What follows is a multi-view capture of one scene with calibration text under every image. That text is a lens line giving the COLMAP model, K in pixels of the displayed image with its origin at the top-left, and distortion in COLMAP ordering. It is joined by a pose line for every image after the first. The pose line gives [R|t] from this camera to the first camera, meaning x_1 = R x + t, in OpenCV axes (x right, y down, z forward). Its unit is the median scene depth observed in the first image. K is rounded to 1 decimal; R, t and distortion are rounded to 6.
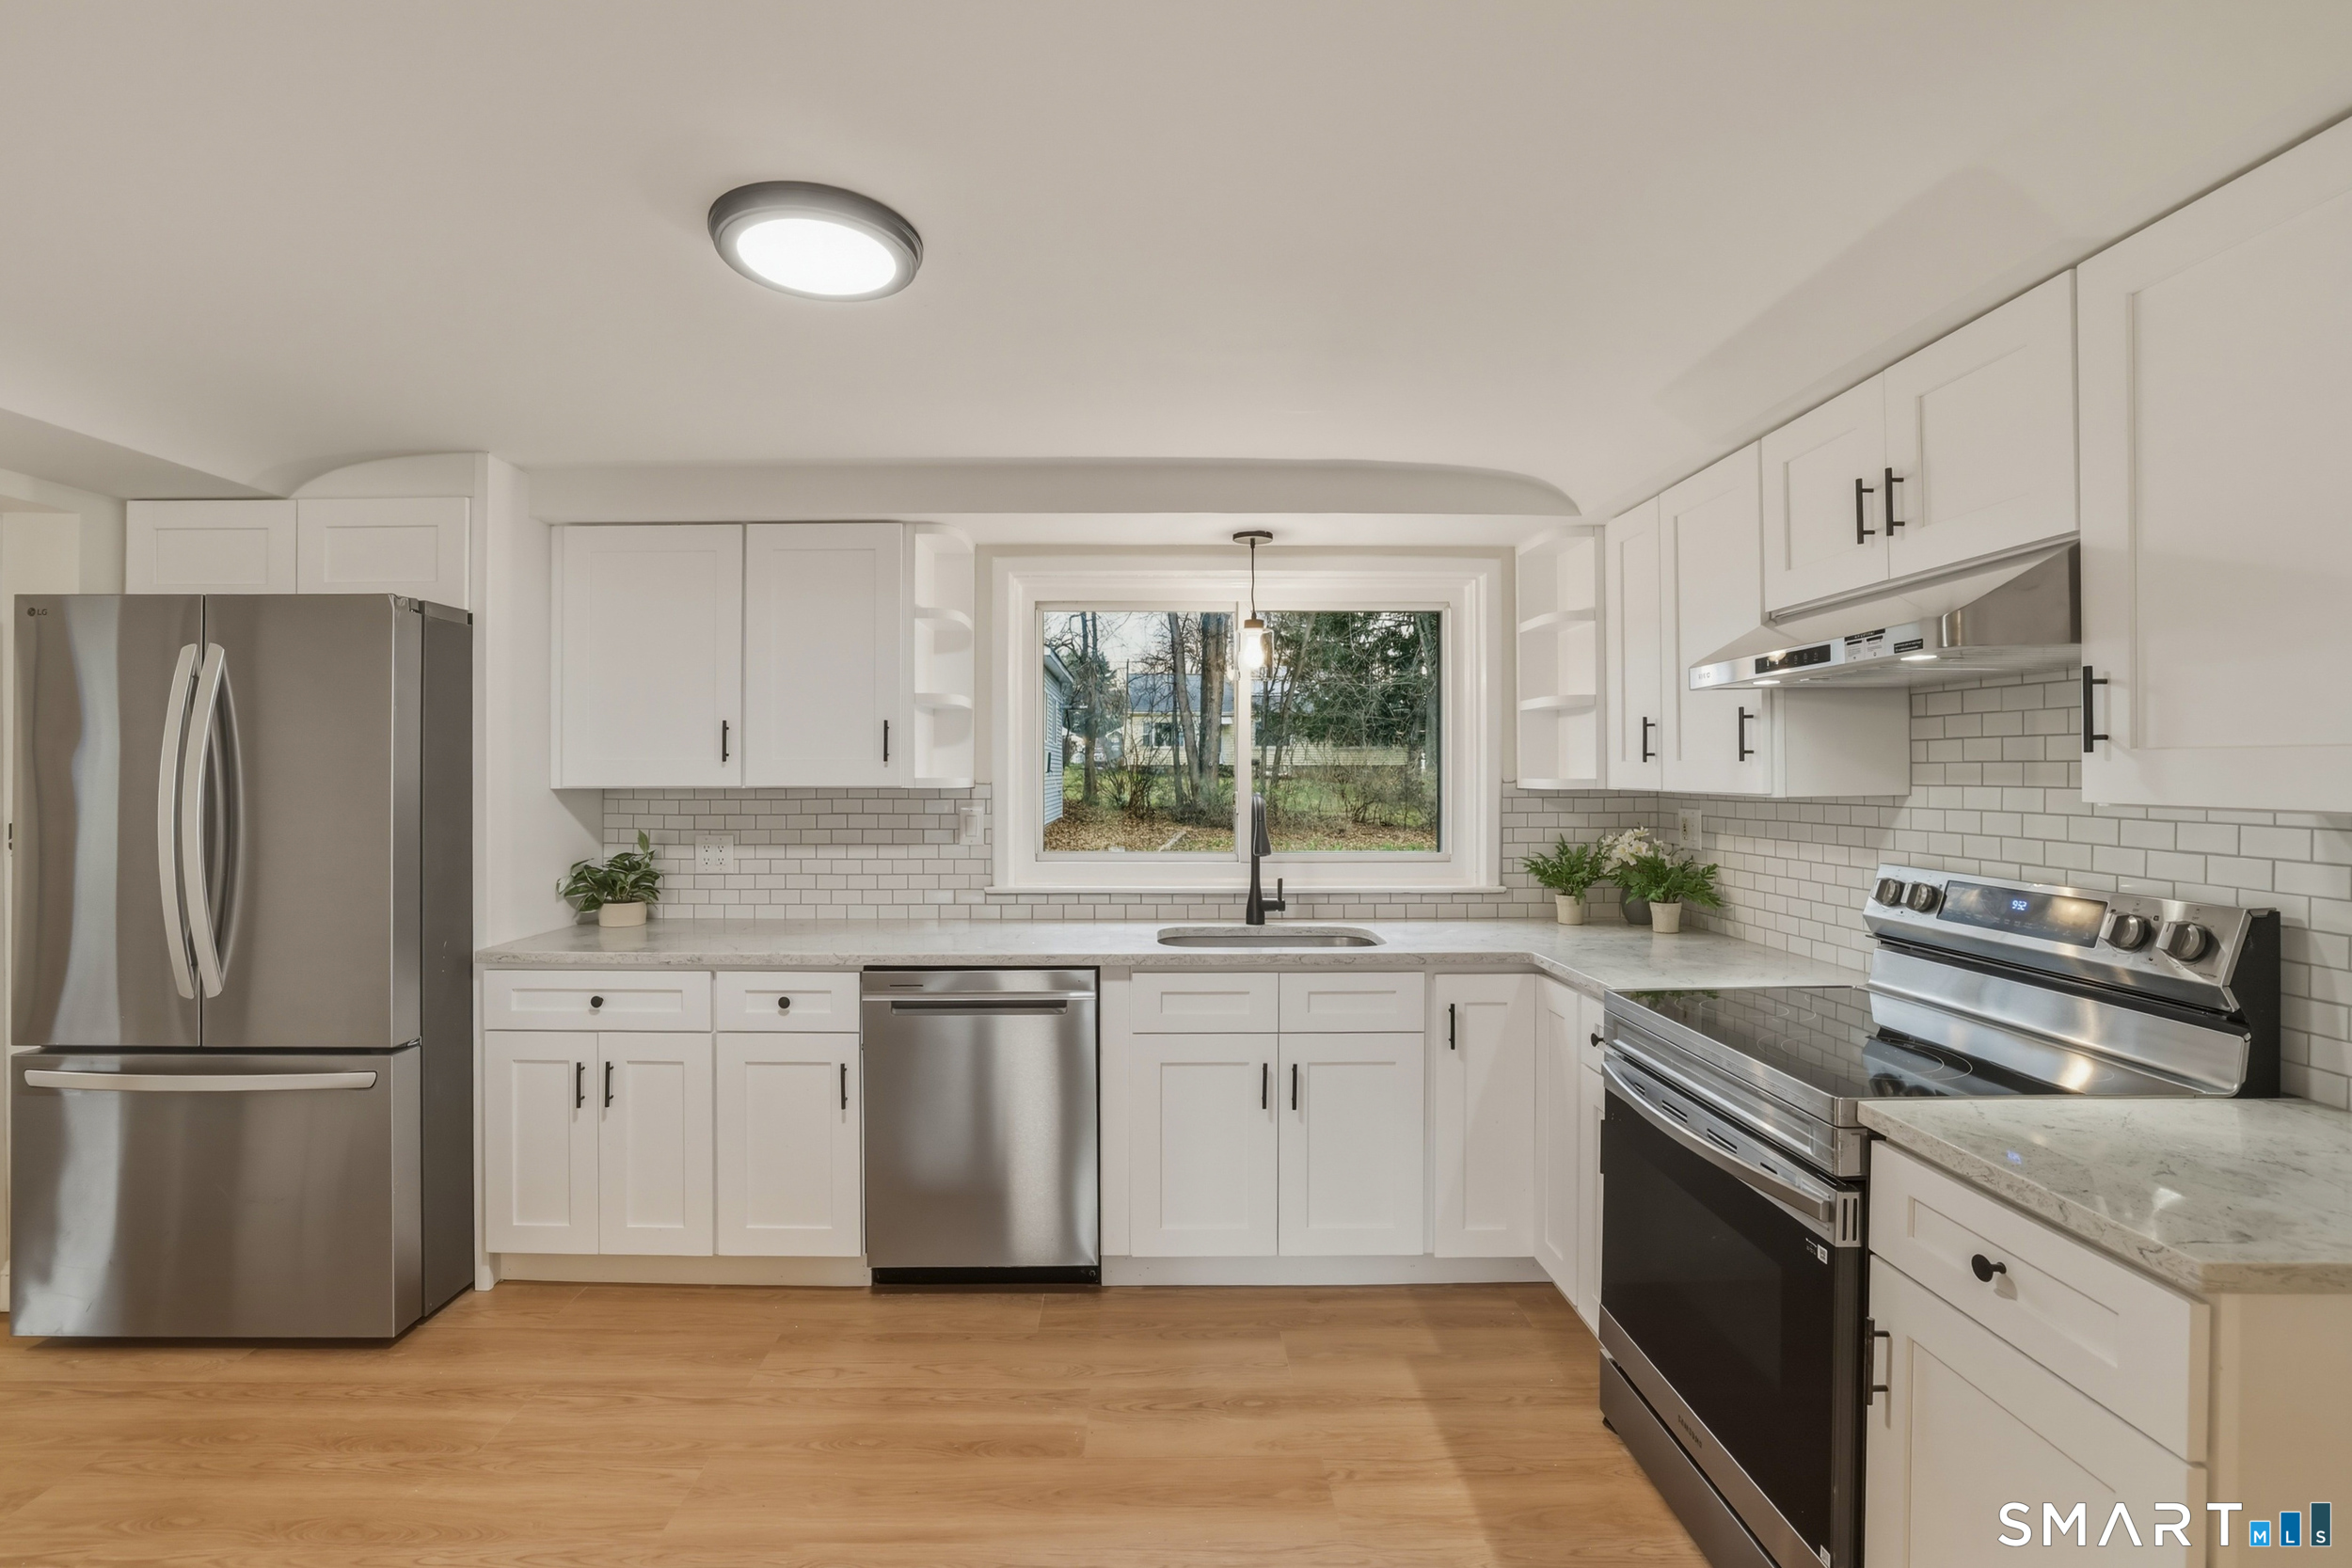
lens RADIAL K [[1028.3, 0, 1178.0], [0, 1028.3, 763.6], [0, 0, 1]] dist [-0.019113, 0.002449]
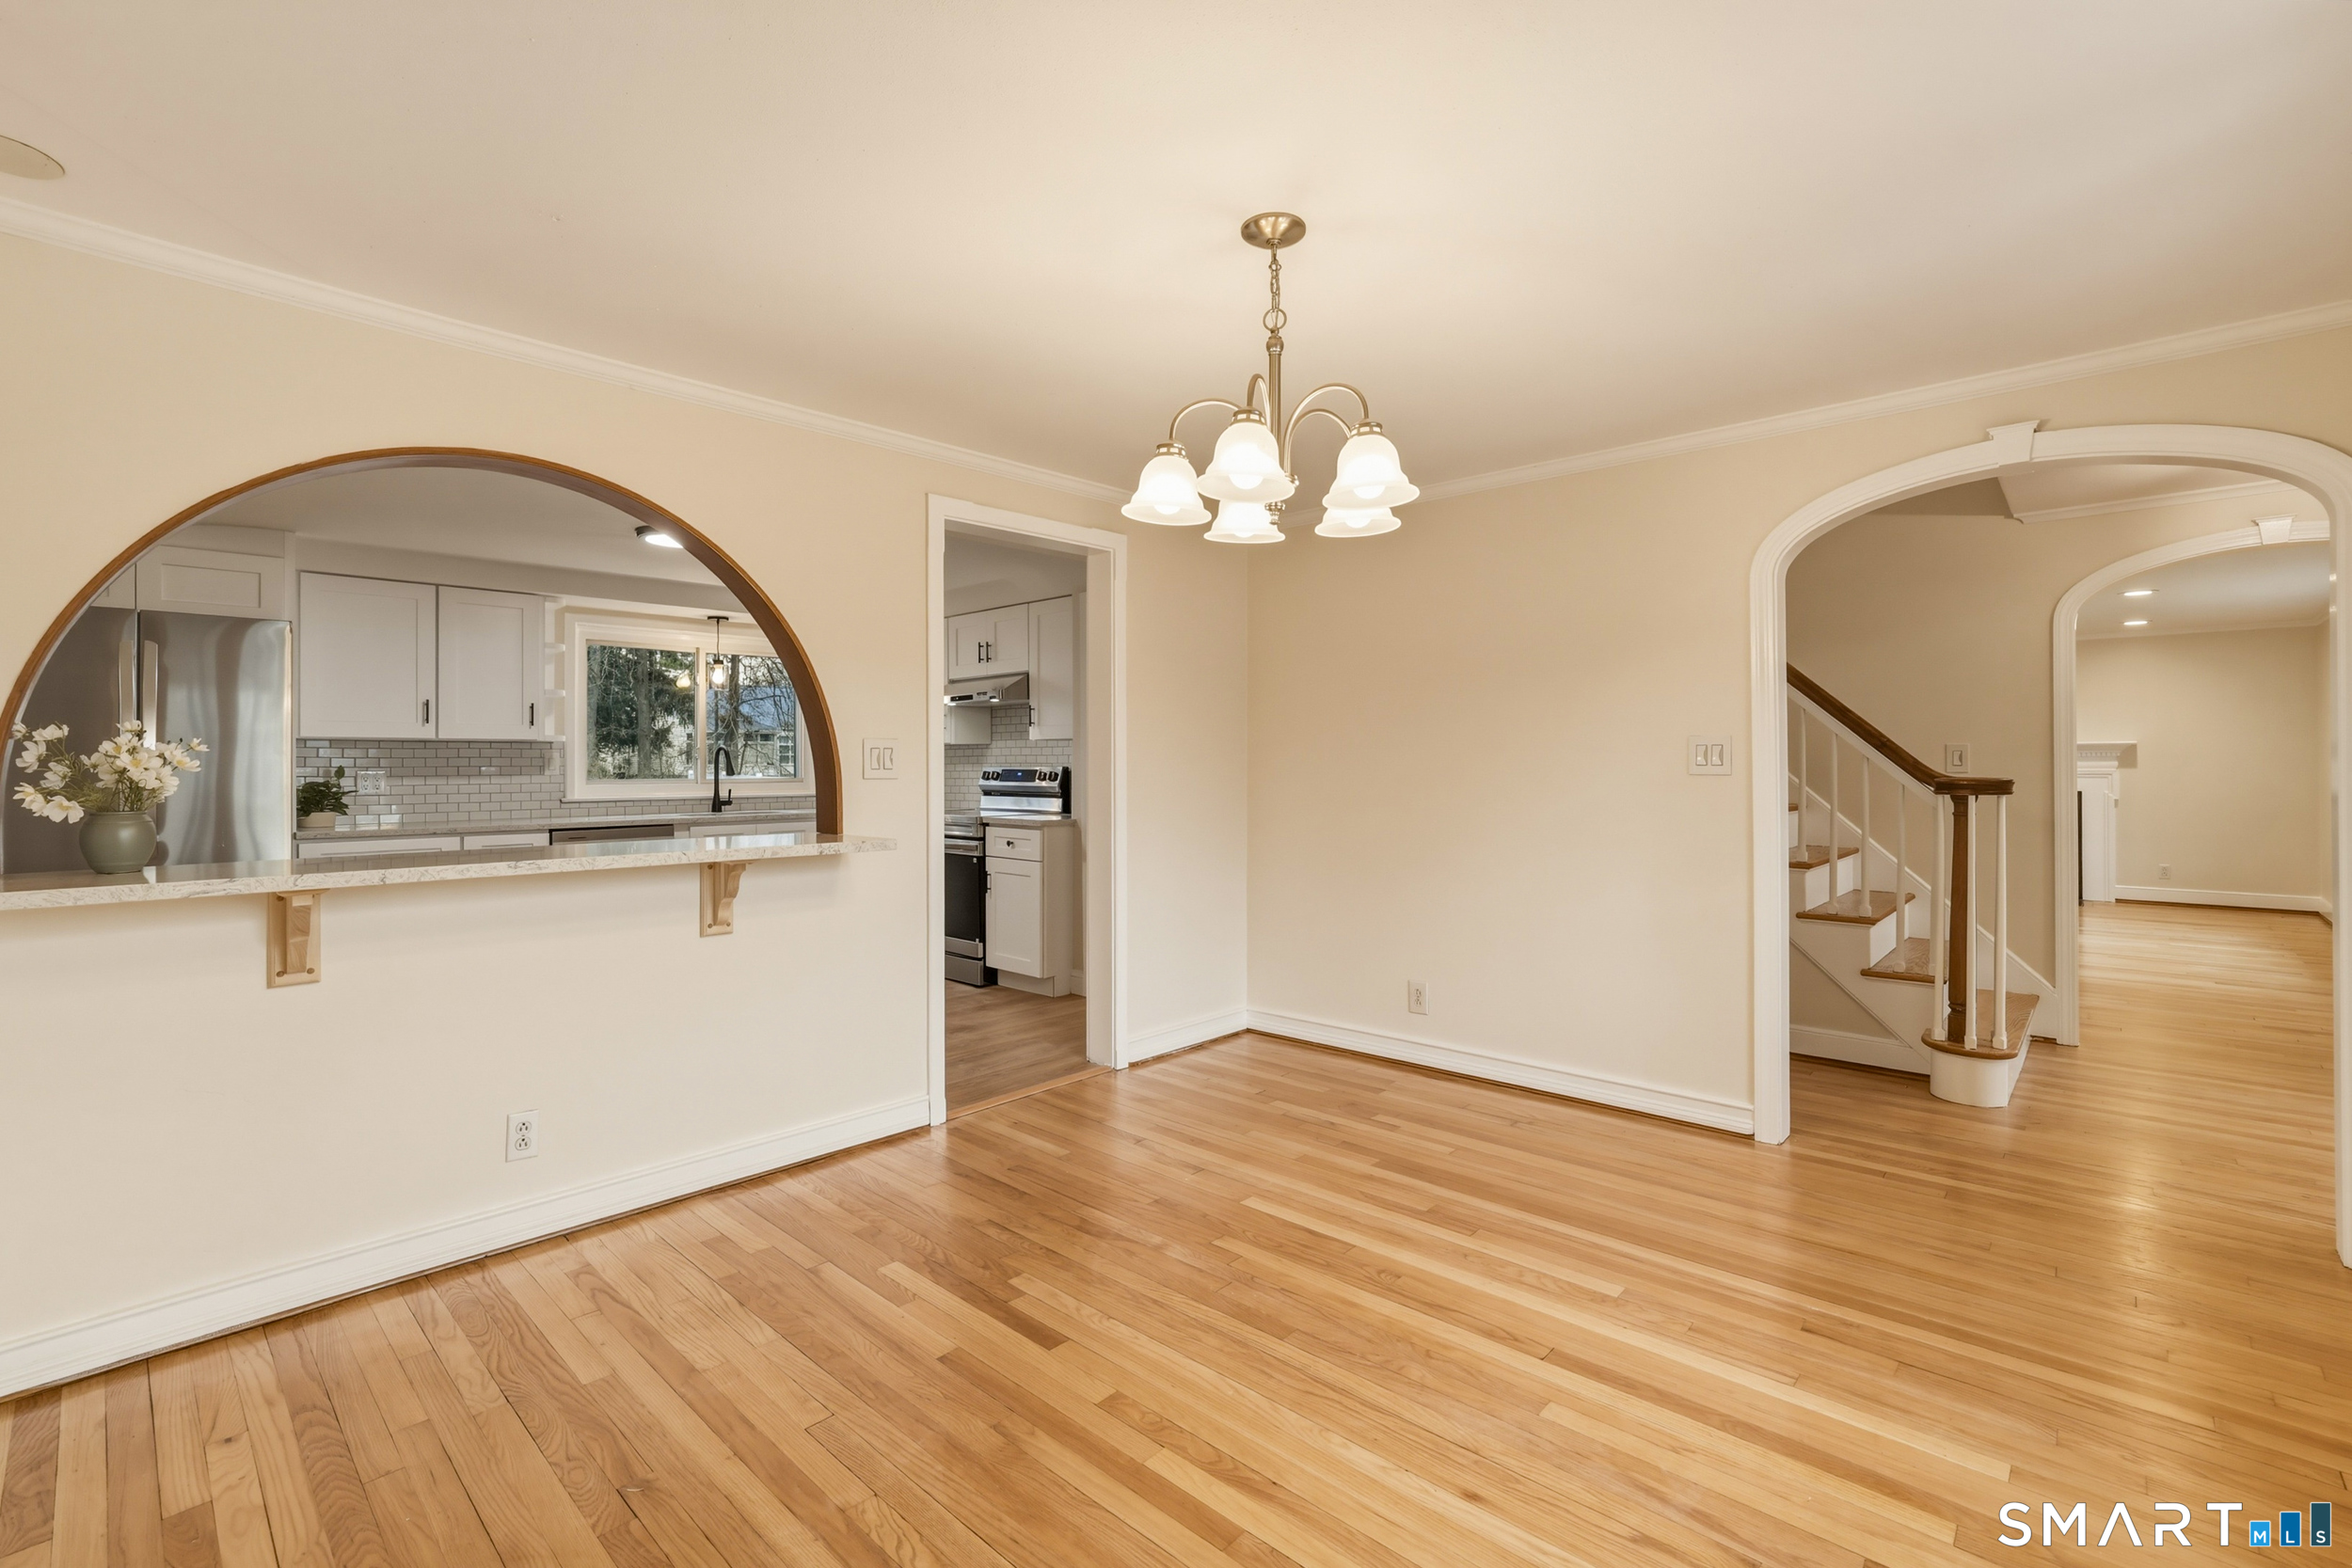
lens RADIAL K [[1028.3, 0, 1166.0], [0, 1028.3, 760.5], [0, 0, 1]] dist [-0.019113, 0.002449]
pose [[0.695674, 0.002543, 0.718353, -1.096211], [0.000217, 0.999993, -0.003751, 0.092022], [-0.718358, 0.002766, 0.695668, -1.471873]]
